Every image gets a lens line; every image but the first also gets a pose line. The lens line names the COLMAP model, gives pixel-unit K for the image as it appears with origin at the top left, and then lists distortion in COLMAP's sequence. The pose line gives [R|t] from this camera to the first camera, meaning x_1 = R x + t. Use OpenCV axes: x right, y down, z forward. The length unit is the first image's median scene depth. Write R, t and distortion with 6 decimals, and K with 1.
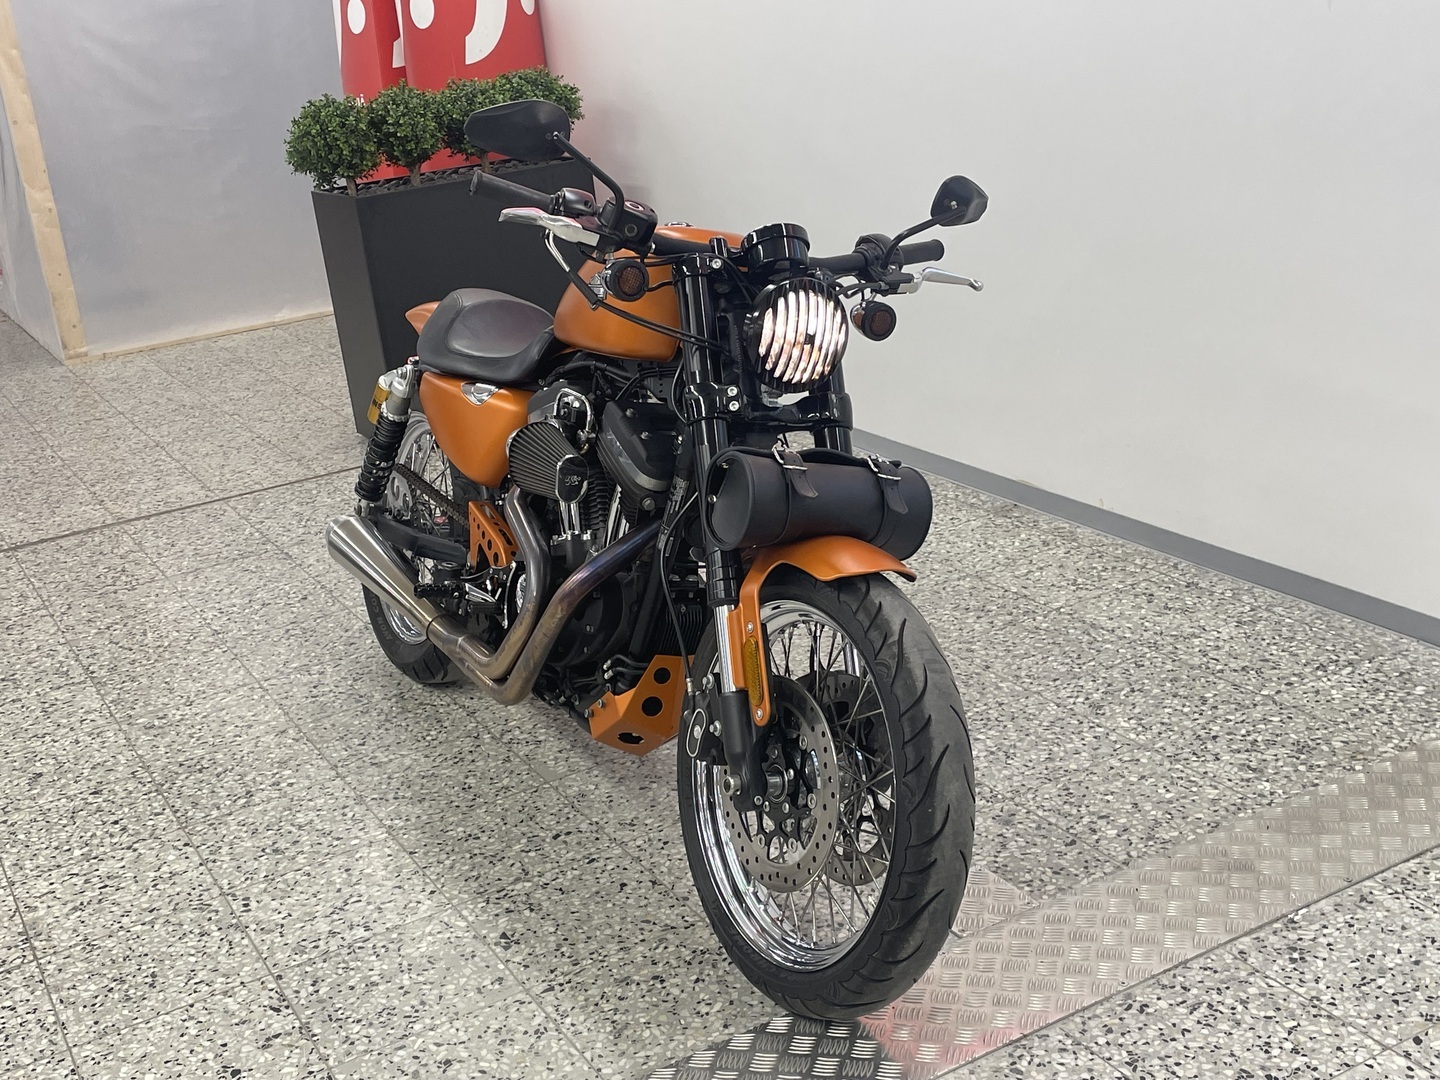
lens RADIAL K [[1747.3, 0, 714.8], [0, 1747.3, 511.3], [0, 0, 1]] dist [0.047905, 0.000000]
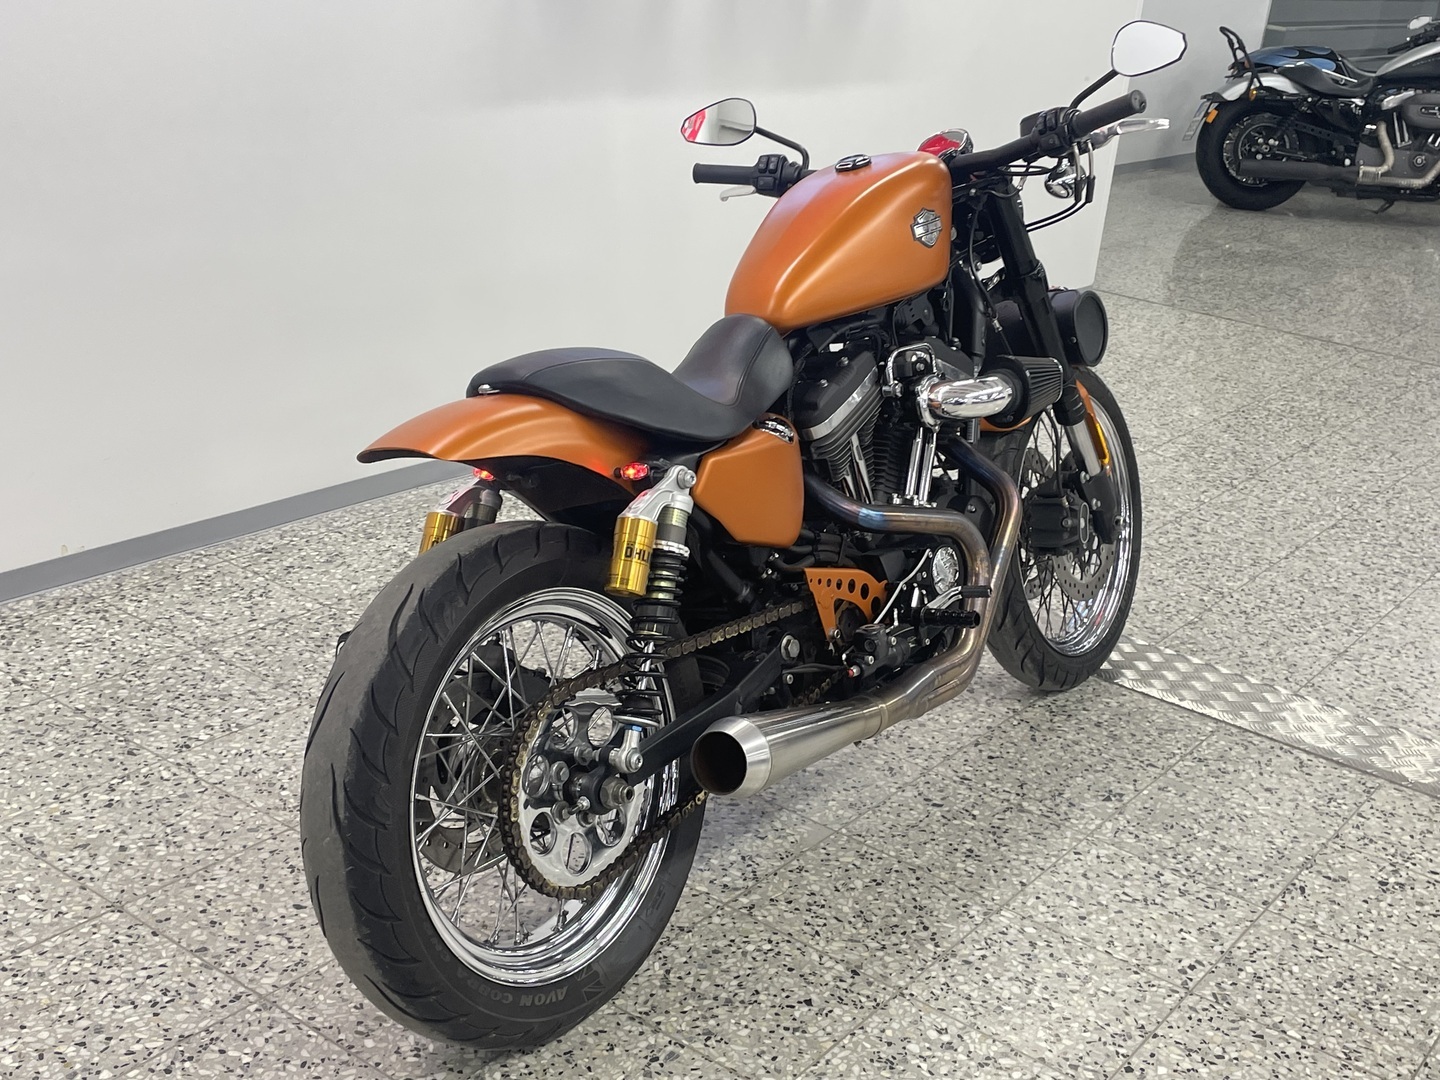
lens RADIAL K [[1747.3, 0, 725.0], [0, 1747.3, 543.7], [0, 0, 1]] dist [0.047905, 0.000000]
pose [[-0.411634, -0.265764, 0.871738, -0.939029], [0.233777, 0.893737, 0.382860, -0.378165], [-0.880855, 0.361390, -0.305764, 1.493848]]
